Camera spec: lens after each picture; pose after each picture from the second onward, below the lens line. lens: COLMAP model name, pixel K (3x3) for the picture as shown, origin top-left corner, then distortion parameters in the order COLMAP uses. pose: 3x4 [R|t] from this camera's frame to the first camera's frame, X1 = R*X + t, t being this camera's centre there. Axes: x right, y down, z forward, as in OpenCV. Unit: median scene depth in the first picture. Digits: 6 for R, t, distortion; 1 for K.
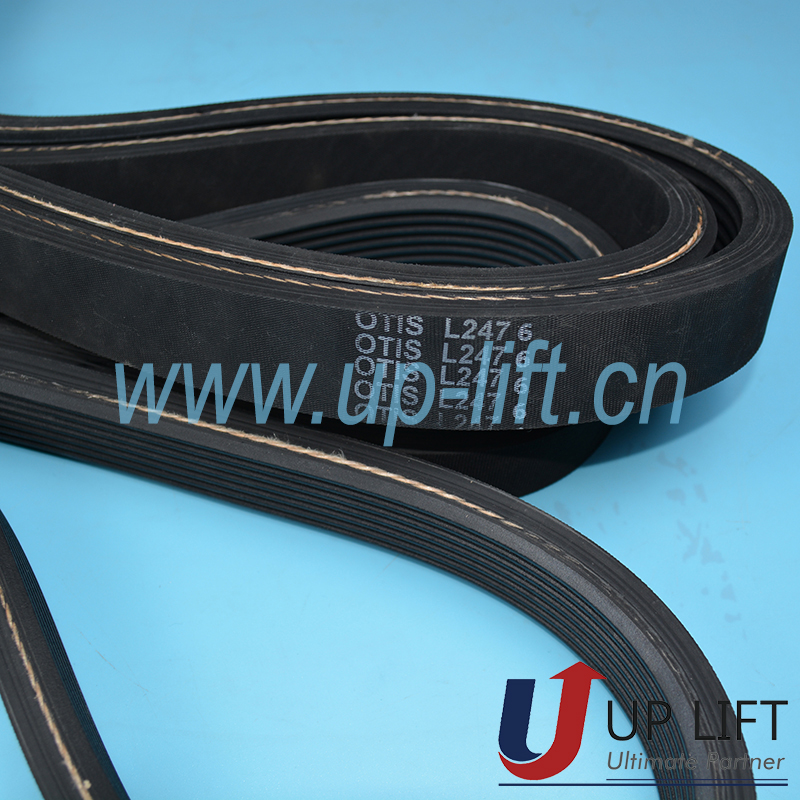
lens RADIAL K [[1047.9, 0, 427.9], [0, 1047.9, 399.4], [0, 0, 1]] dist [-0.073728, -0.019221]
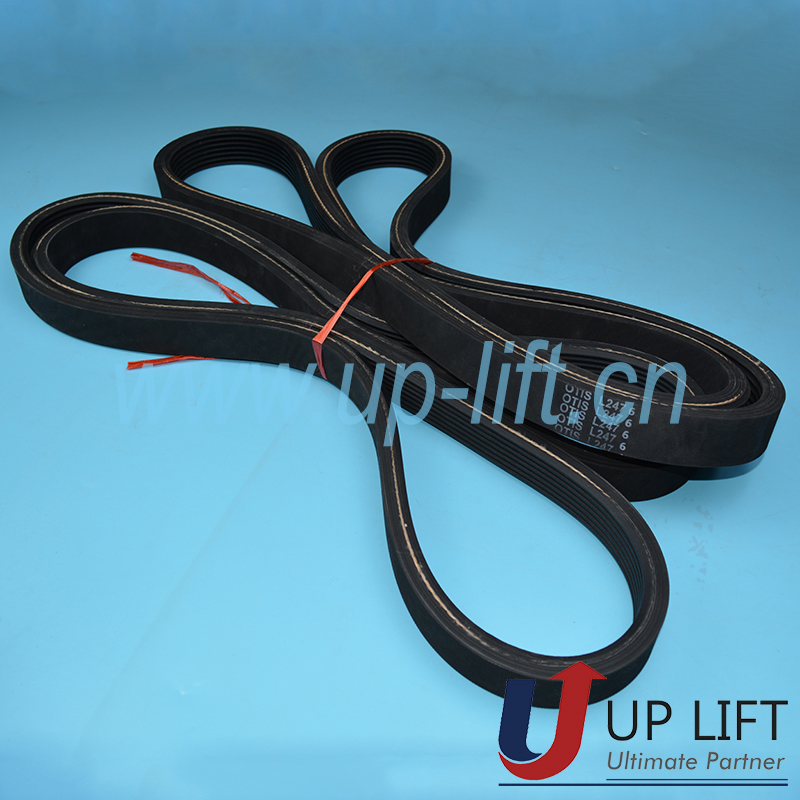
lens RADIAL K [[1047.9, 0, 427.9], [0, 1047.9, 399.4], [0, 0, 1]] dist [-0.073728, -0.019221]
pose [[0.918207, 0.274265, -0.285786, 0.309025], [-0.317935, 0.940643, -0.118775, 0.309734], [0.236247, 0.199921, 0.950904, -1.252096]]
